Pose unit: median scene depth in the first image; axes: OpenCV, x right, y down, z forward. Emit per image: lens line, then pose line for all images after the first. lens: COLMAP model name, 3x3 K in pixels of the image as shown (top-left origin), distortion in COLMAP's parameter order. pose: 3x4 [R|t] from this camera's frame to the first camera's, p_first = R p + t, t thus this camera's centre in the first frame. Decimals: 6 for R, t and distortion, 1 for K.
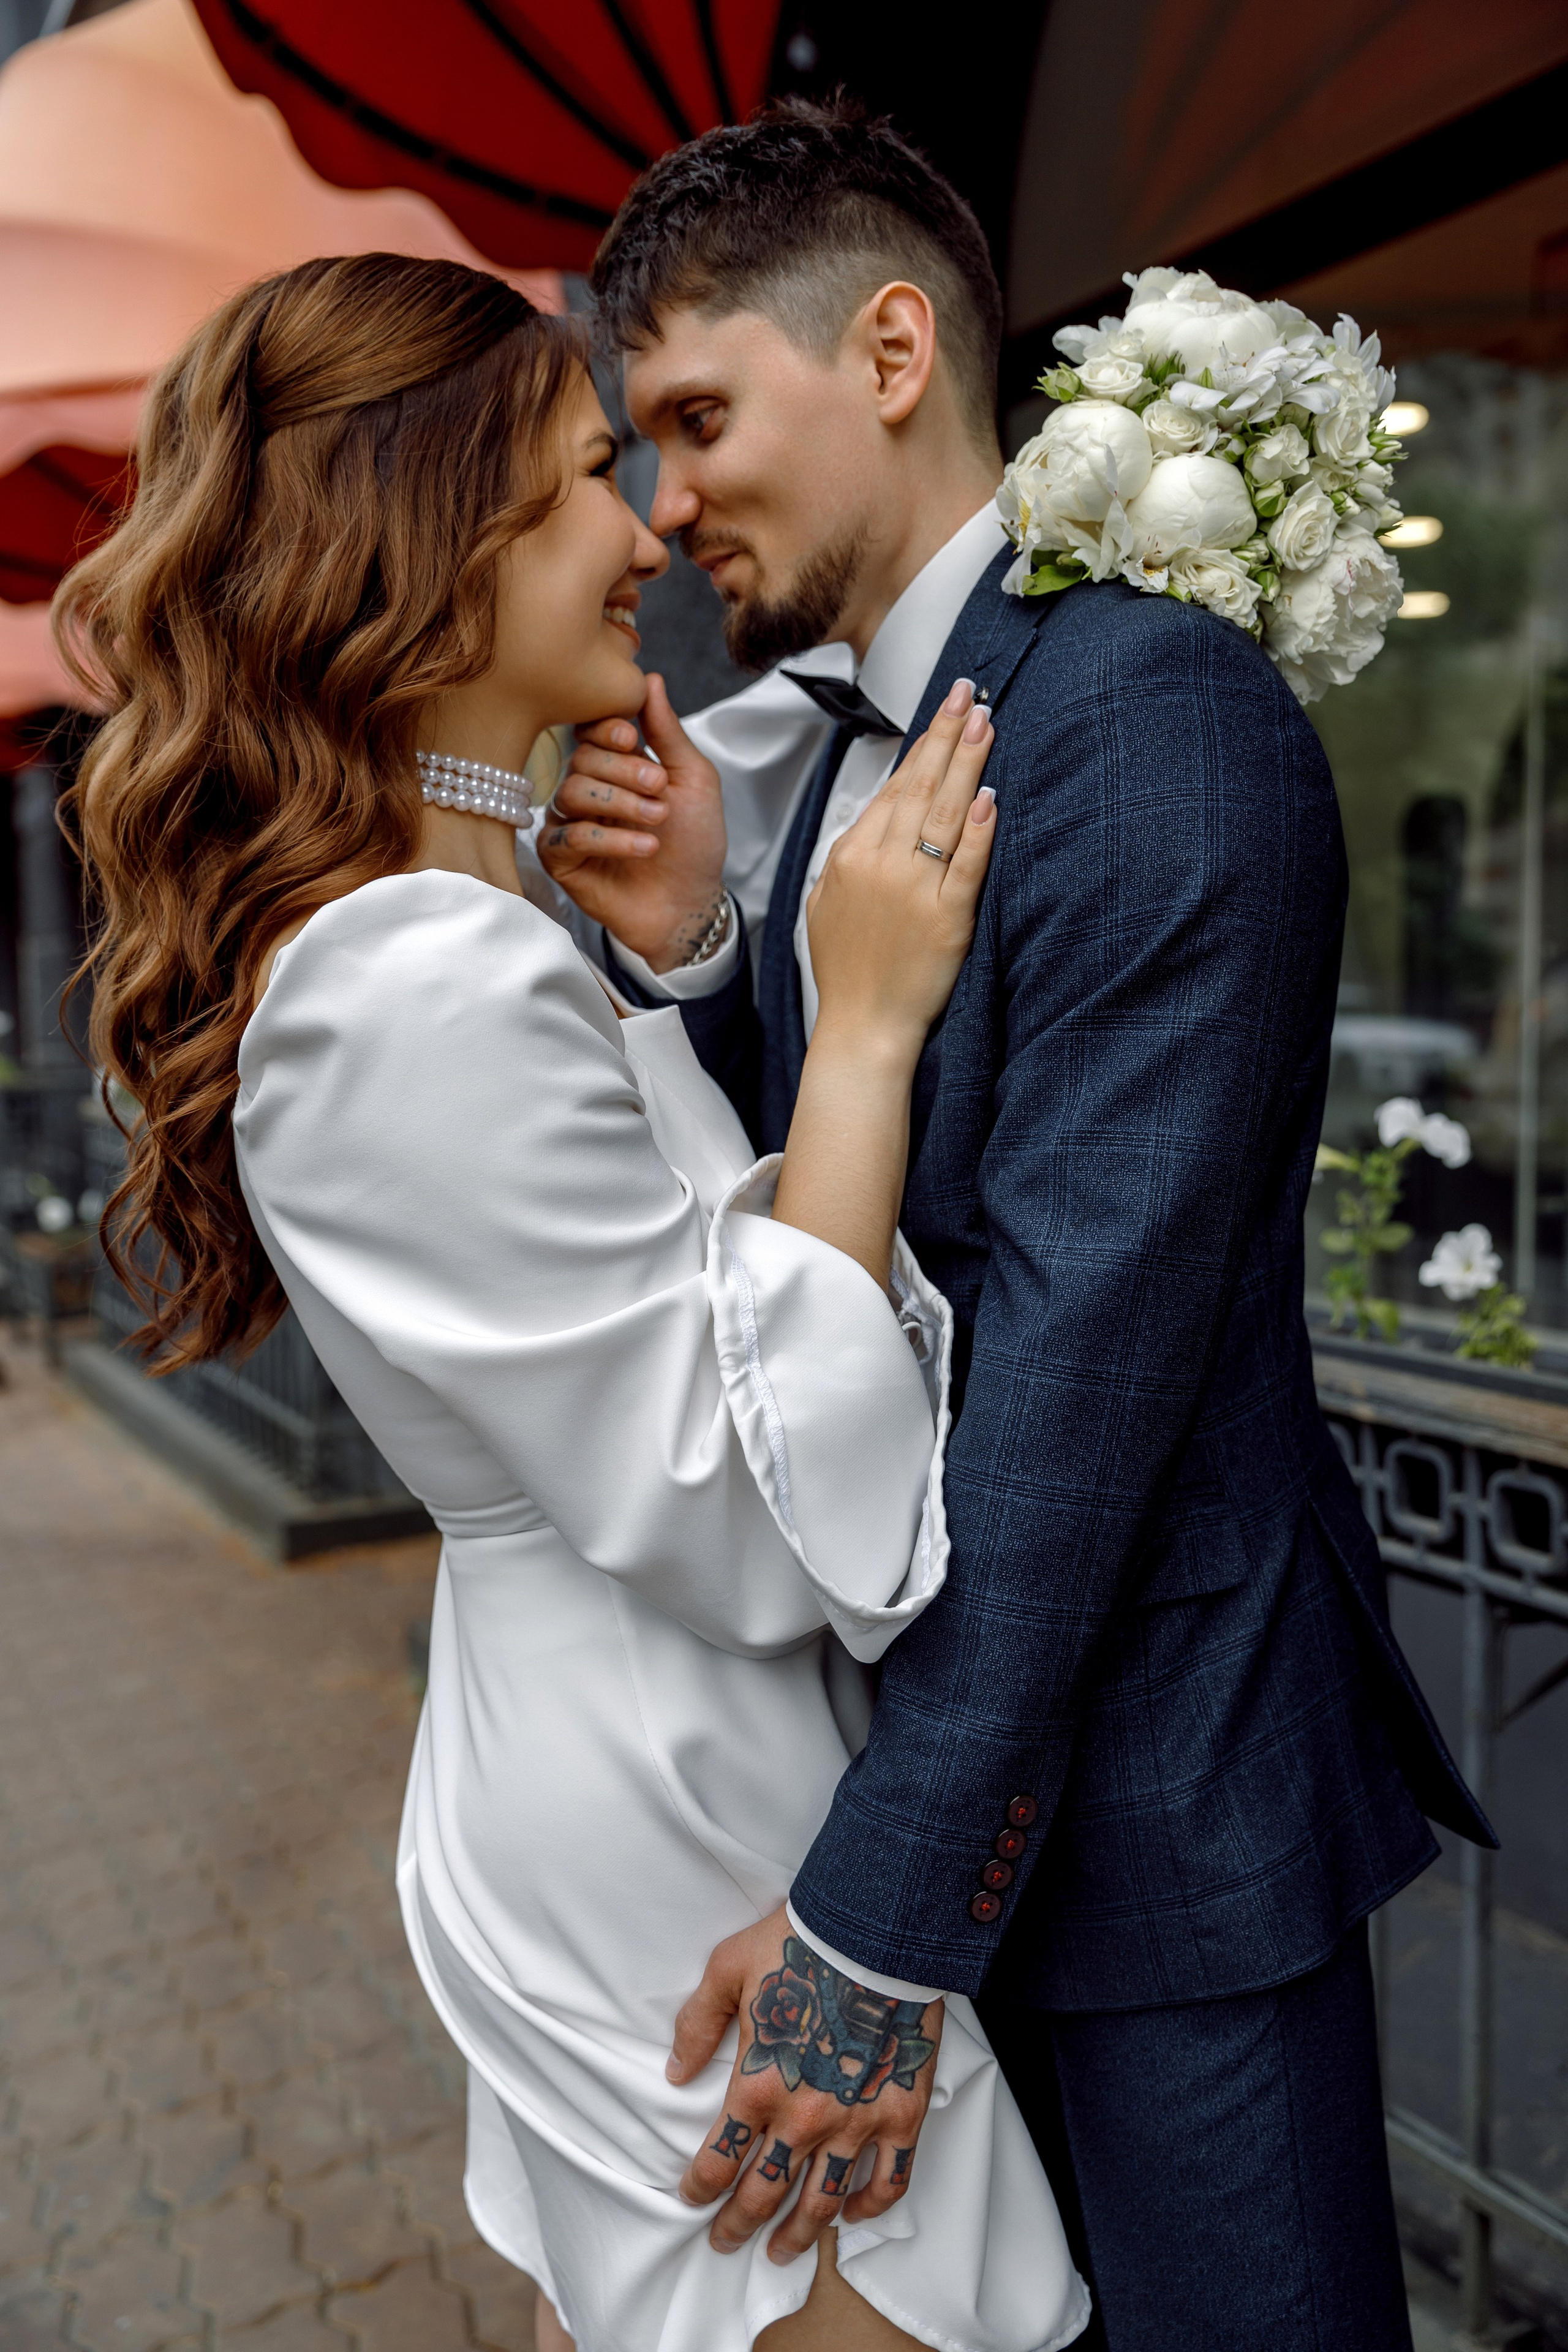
lens RADIAL K [[2275.6, 0, 784.0], [0, 2275.6, 1176.0], [0, 0, 1]] dist [-0.033283, -0.010532]
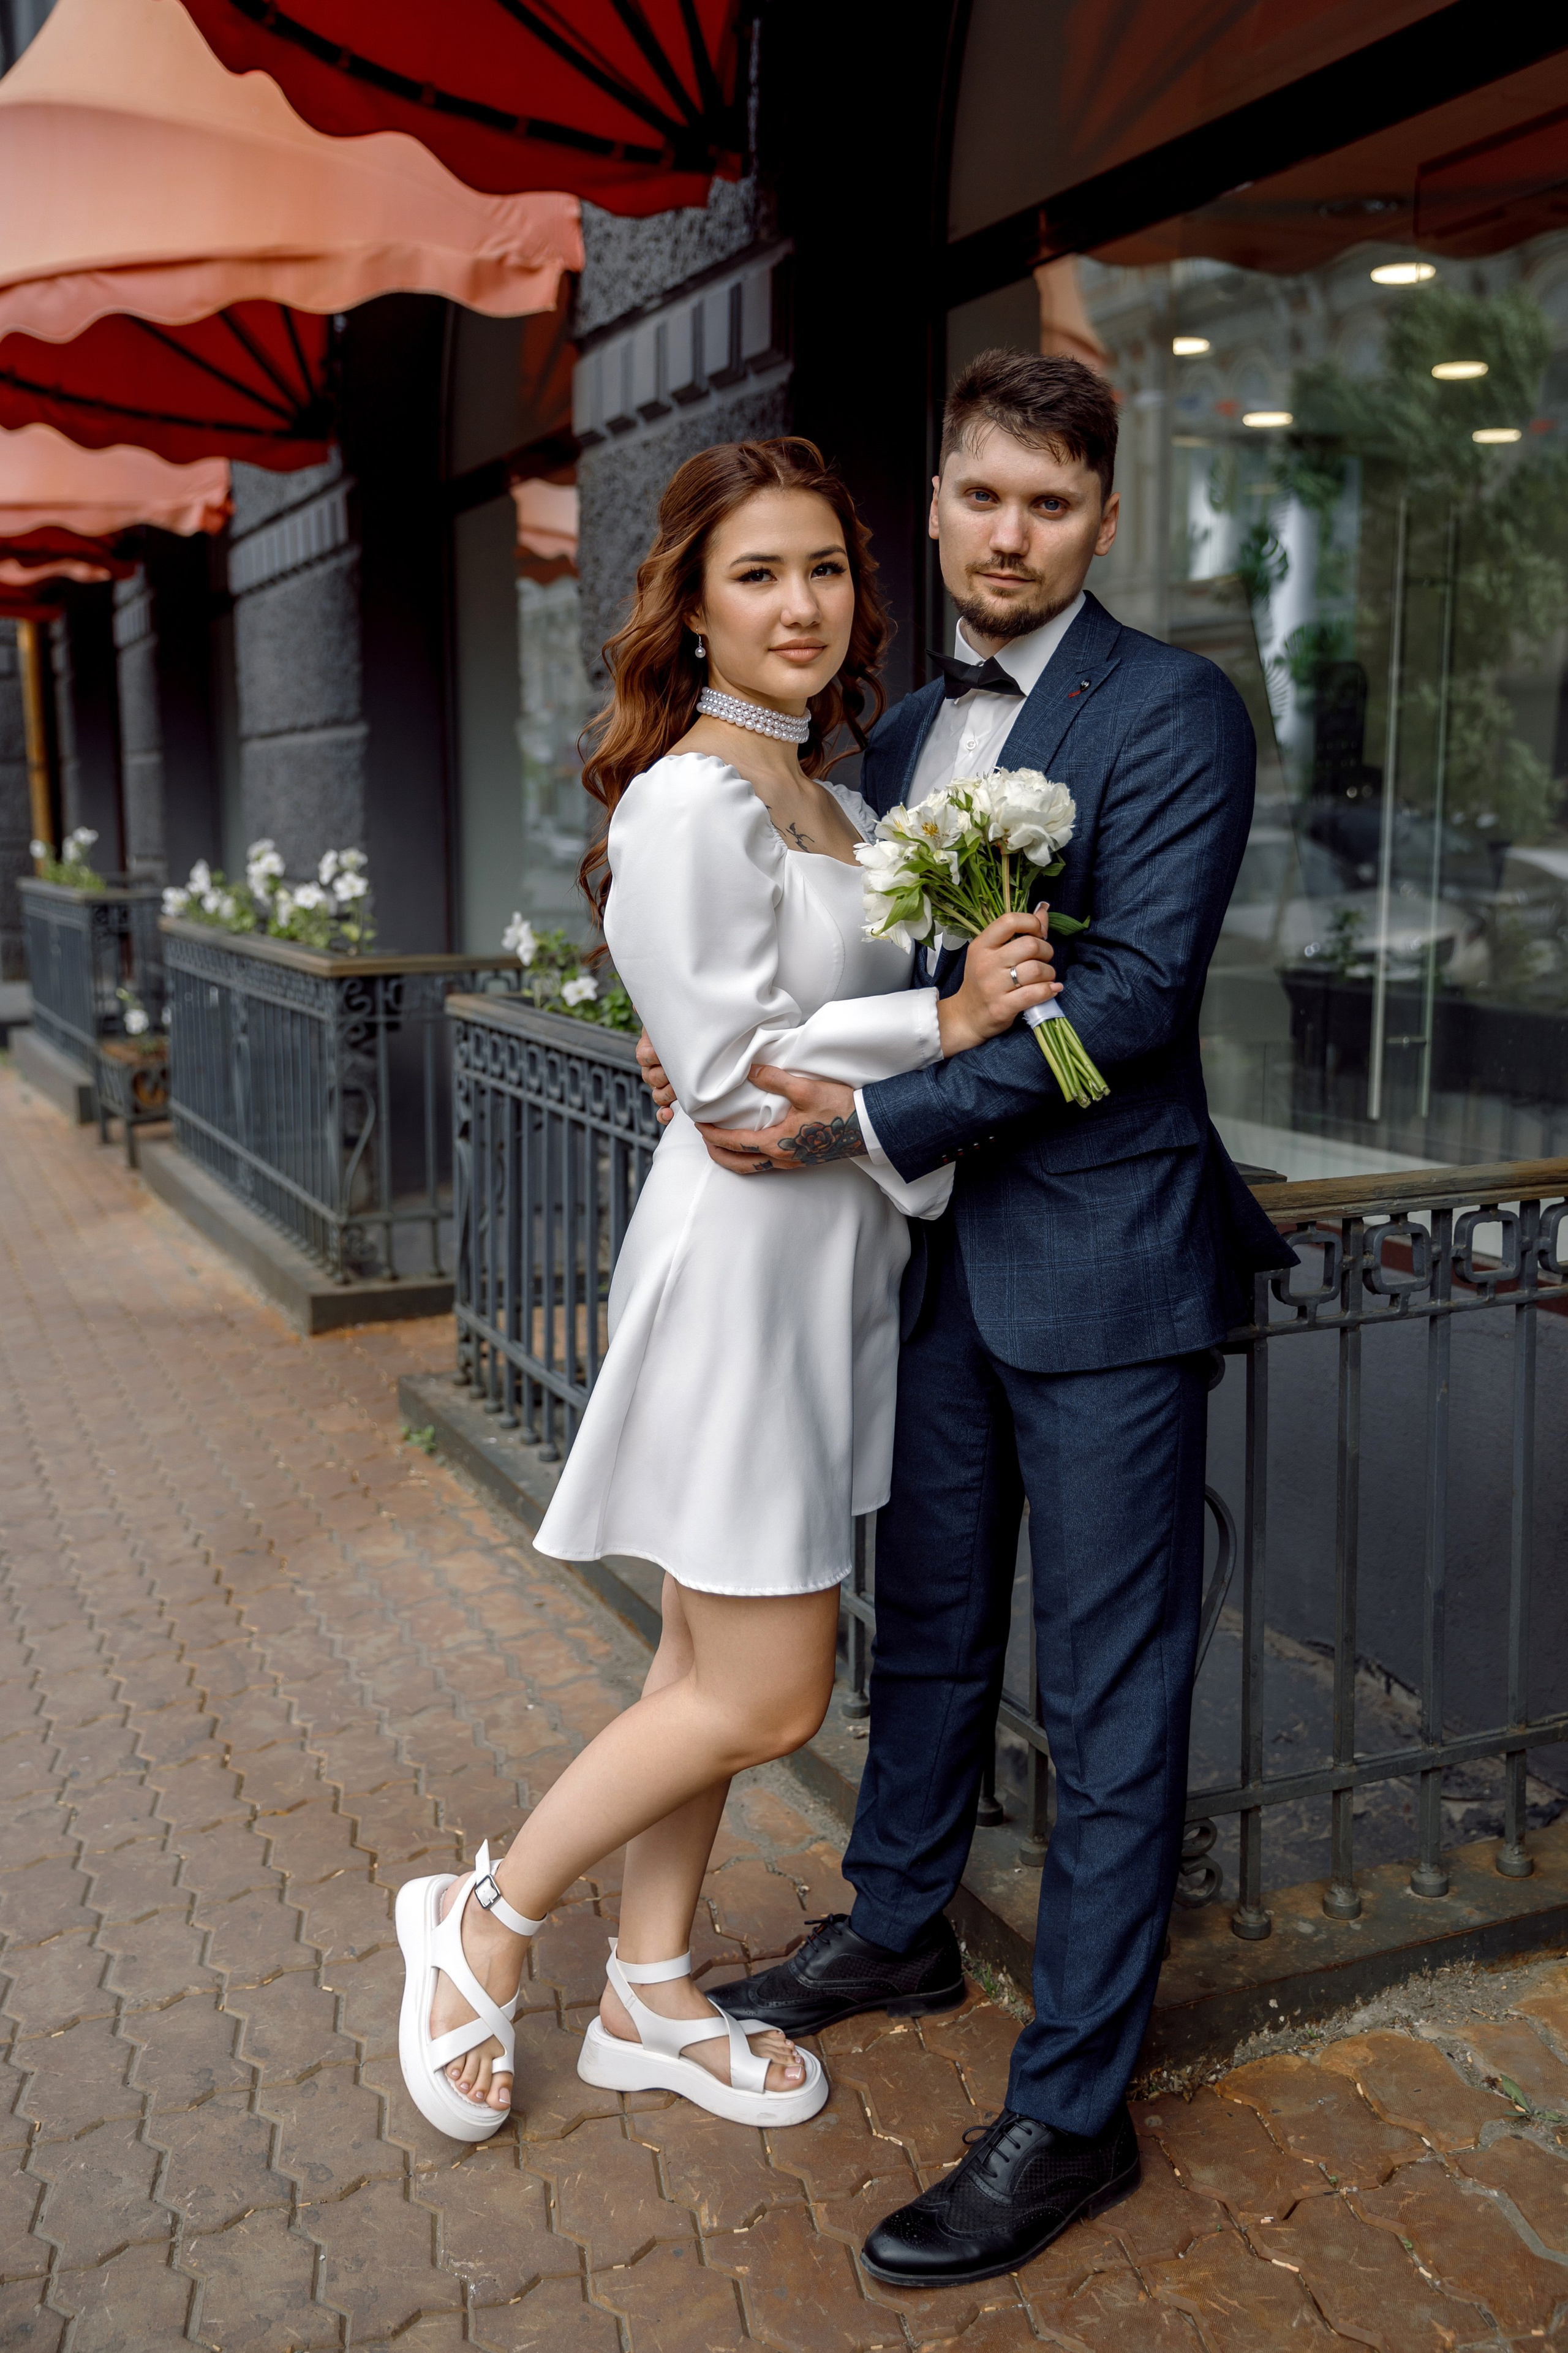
lens RADIAL K [[2276.3, 0, 784.0], [0, 2276.3, 1176.5], [0, 0, 1]] dist [-0.033283, -0.010532]
pose [[0.999009, 0.018187, -0.040621, 0.111618], [-0.014807, 0.996521, 0.082014, -0.010585], [0.041971, -0.081331, 0.995803, -0.222930]]
